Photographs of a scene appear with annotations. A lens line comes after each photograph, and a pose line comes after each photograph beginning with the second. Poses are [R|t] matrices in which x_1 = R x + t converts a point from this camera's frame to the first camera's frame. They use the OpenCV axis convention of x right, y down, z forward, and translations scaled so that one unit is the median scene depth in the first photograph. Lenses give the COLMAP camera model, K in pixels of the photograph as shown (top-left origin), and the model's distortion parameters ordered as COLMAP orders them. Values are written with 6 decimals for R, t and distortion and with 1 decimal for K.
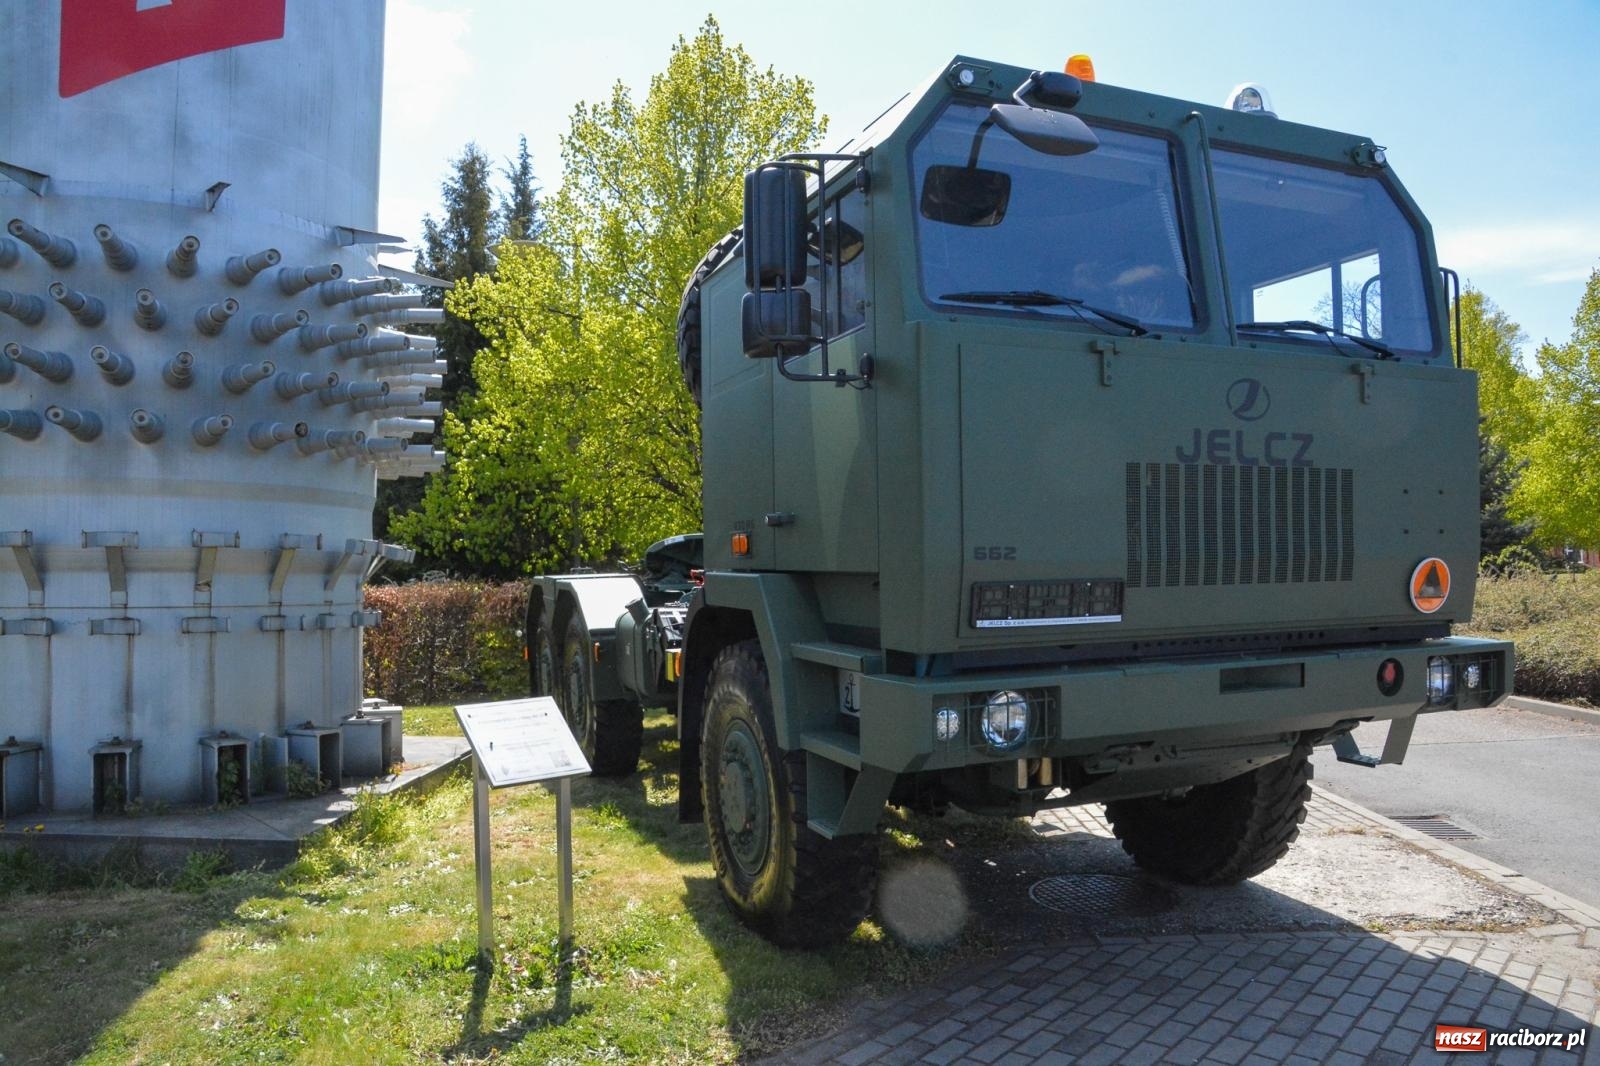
lens RADIAL K [[1127.2, 0, 797.8], [0, 1127.2, 558.0], [0, 0, 1]] dist [-0.123819, 0.060589]
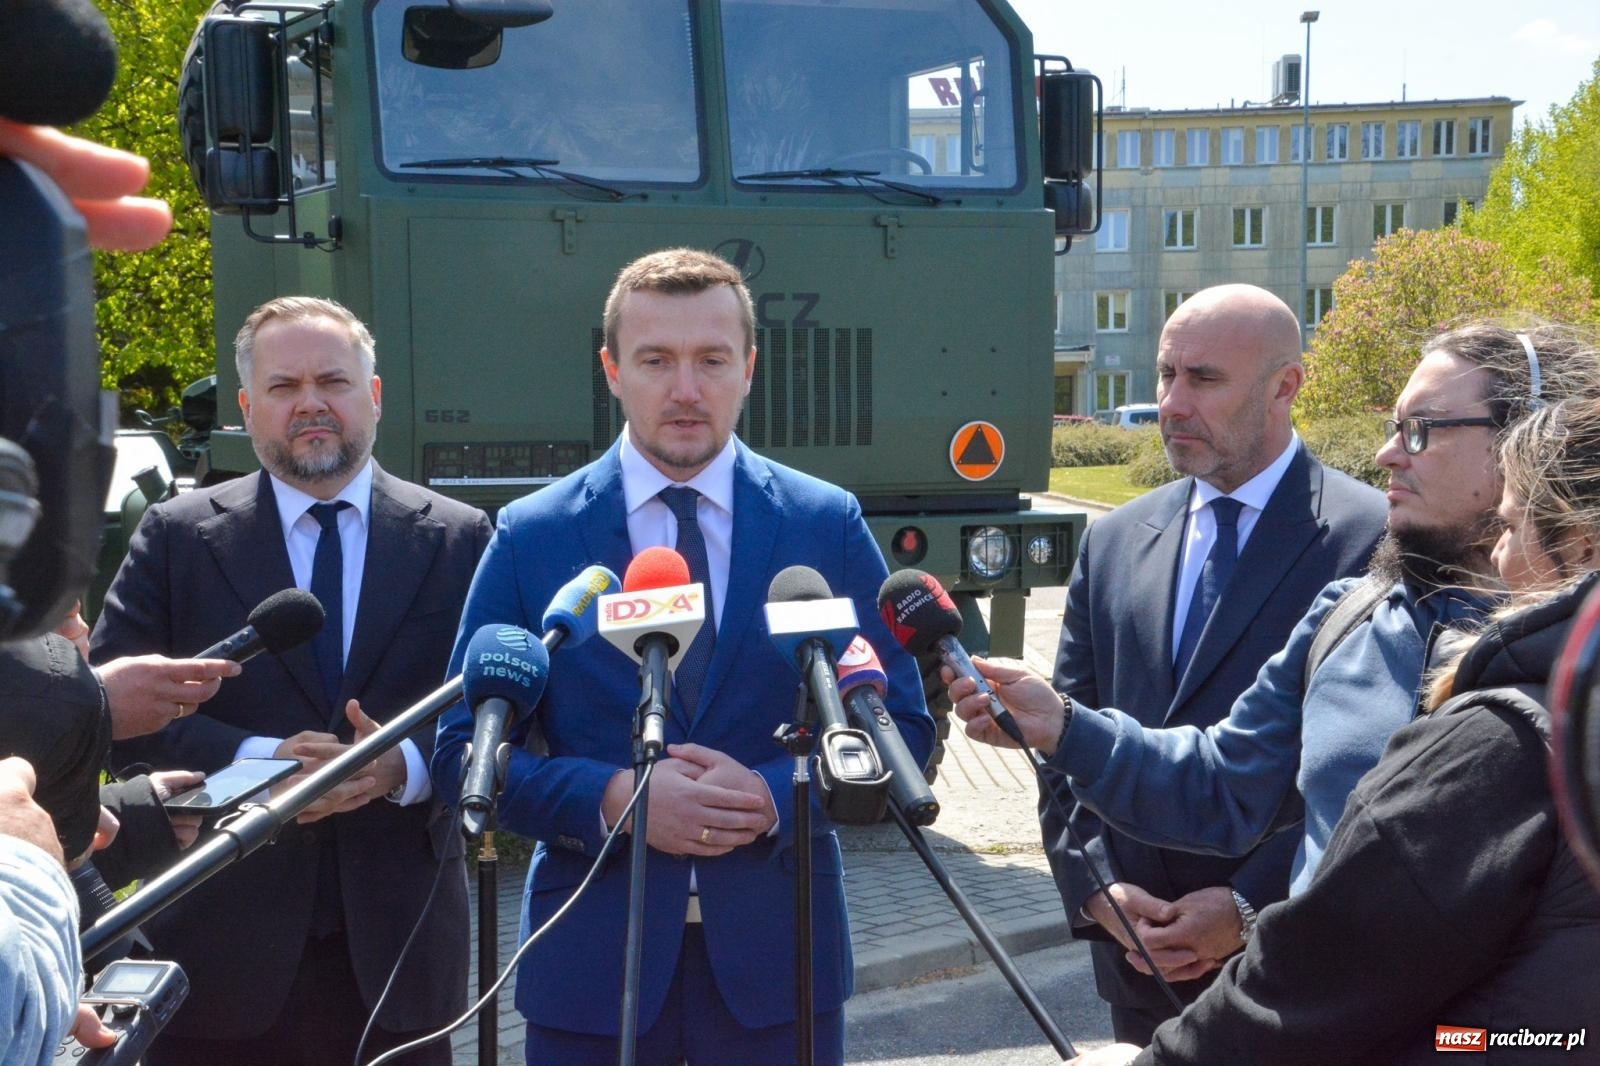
lens RADIAL K [[2942.4, 0, 803.1], [0, 2942.4, 574.3], [0, 0, 1]] dist [0.501600, 0.000000]
pose [[0.999478, 0.001934, 0.032235, 0.309432], [-0.003919, 0.998091, 0.061637, -0.021645], [-0.032055, -0.061732, 0.997578, -1.349080]]
